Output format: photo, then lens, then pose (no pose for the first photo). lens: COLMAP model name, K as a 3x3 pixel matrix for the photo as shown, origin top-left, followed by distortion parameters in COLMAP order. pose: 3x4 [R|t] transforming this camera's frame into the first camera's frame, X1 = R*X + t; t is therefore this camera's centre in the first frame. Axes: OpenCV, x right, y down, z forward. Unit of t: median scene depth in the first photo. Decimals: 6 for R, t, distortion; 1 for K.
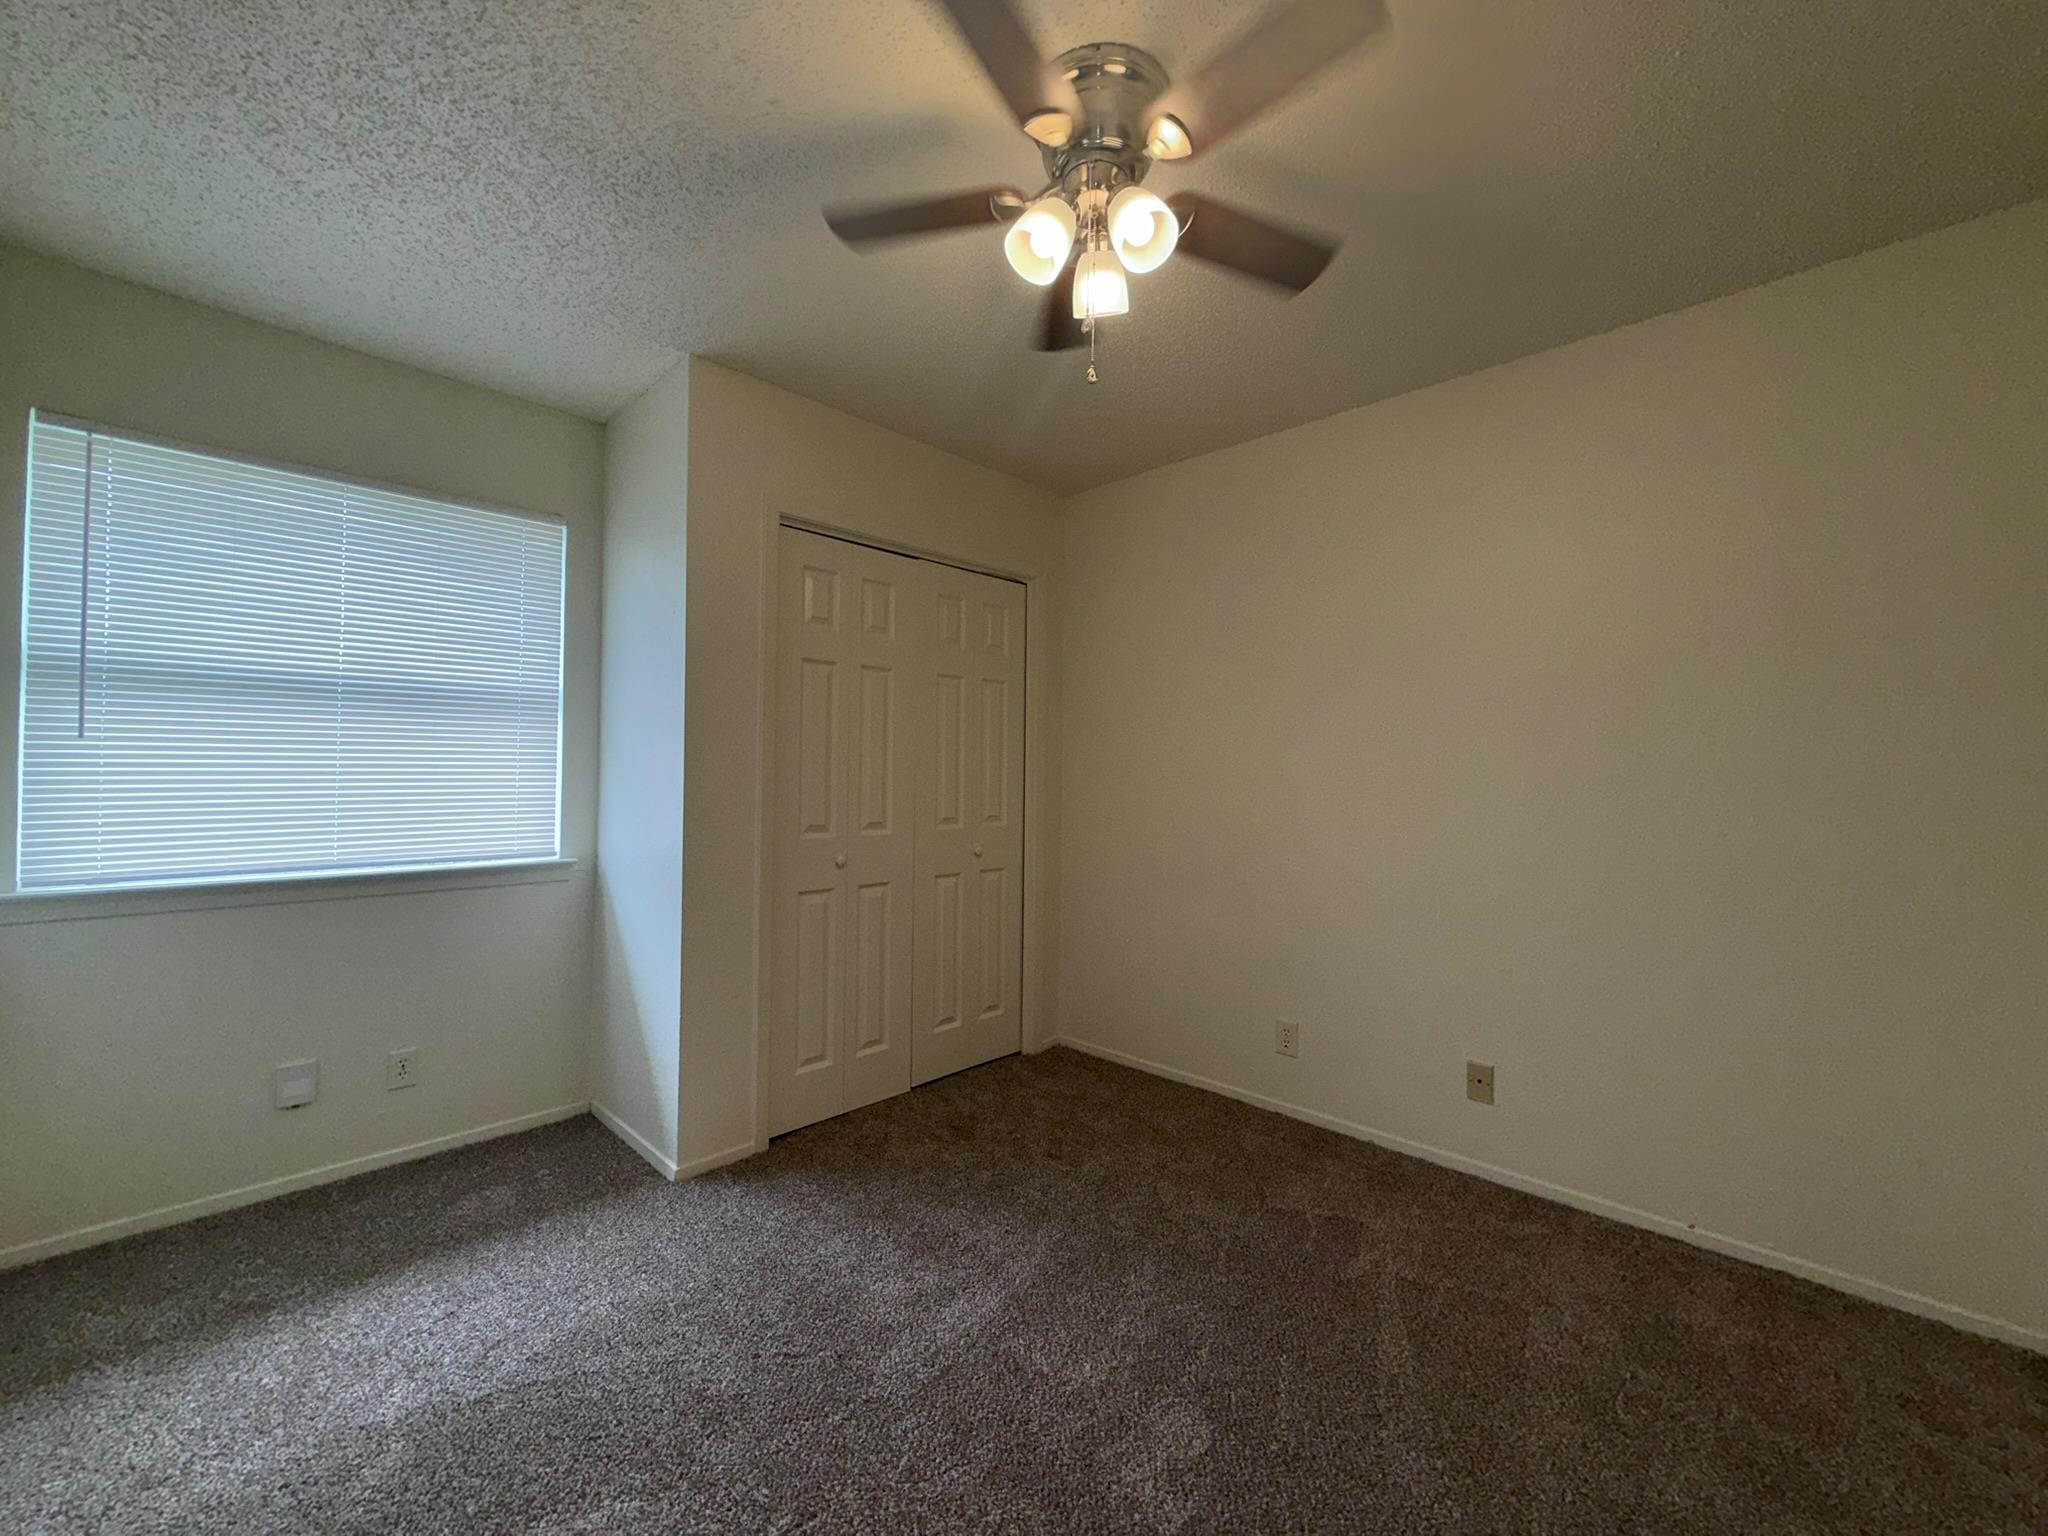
lens RADIAL K [[814.6, 0, 1021.0], [0, 814.6, 770.5], [0, 0, 1]] dist [0.000413, 0.000422]
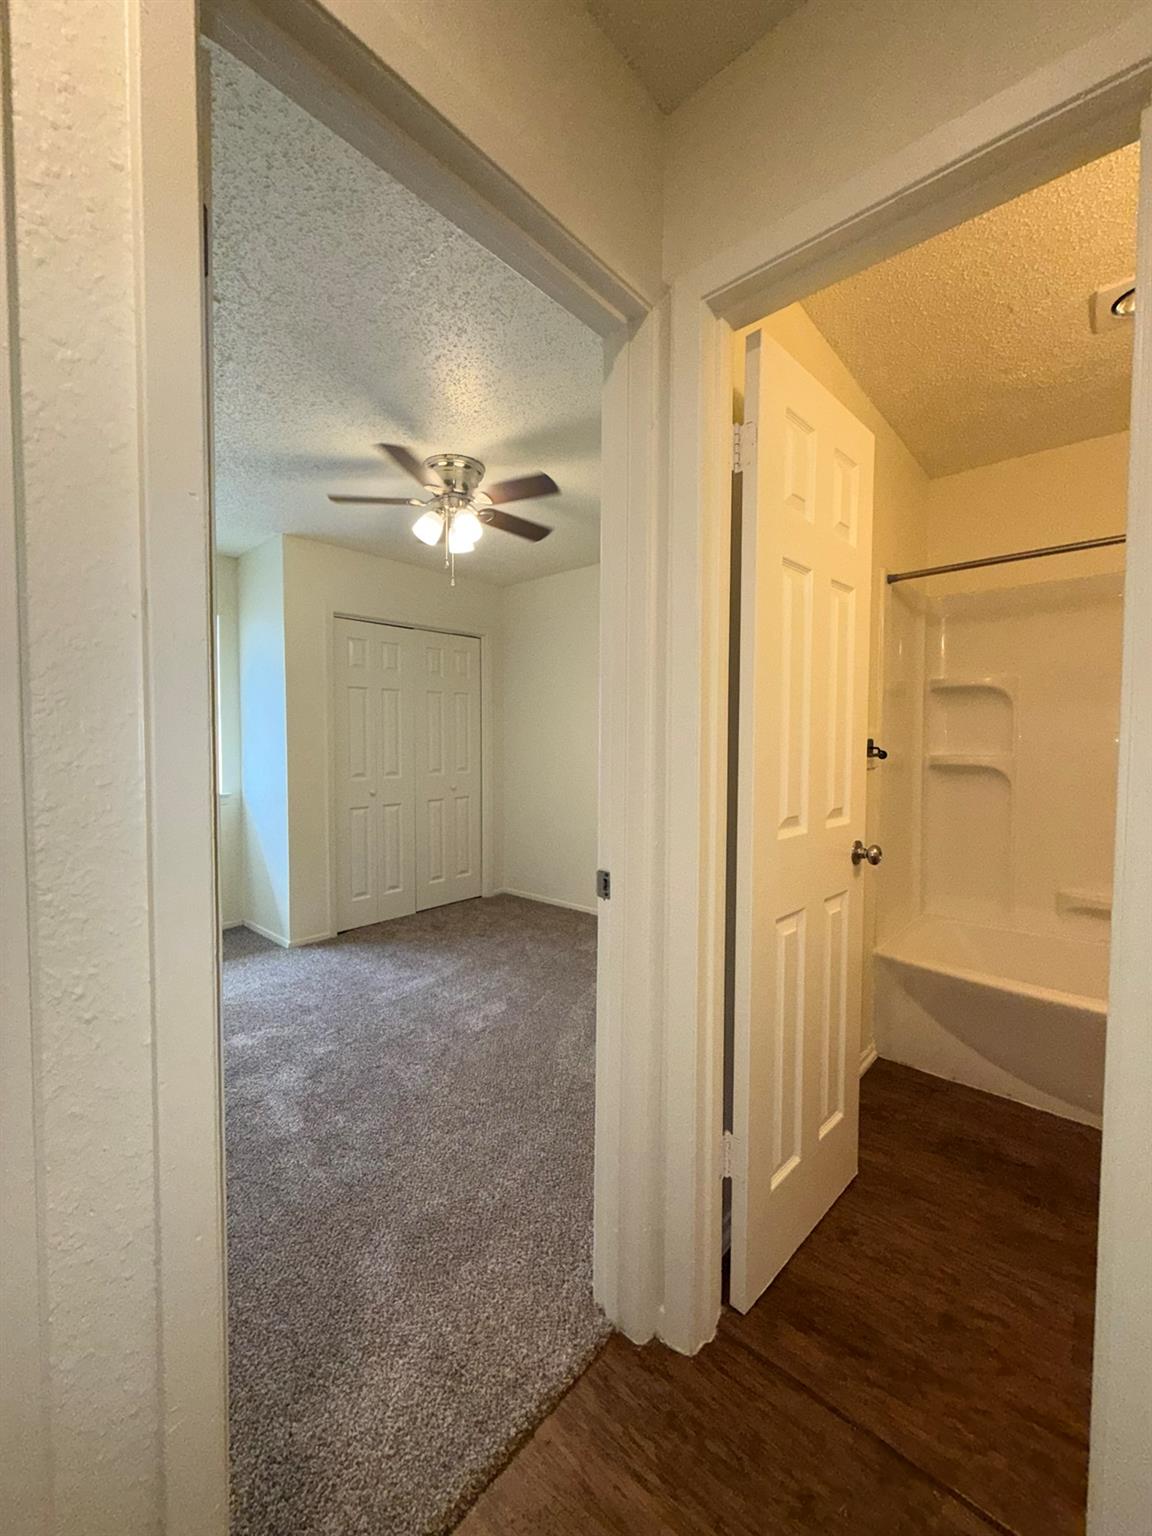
lens RADIAL K [[610.9, 0, 582.4], [0, 610.9, 765.2], [0, 0, 1]] dist [0.000413, 0.000422]
pose [[0.998664, -0.013491, 0.049891, 0.210965], [0.010940, 0.998636, 0.051052, -0.020780], [-0.050512, -0.050438, 0.997449, -0.476374]]
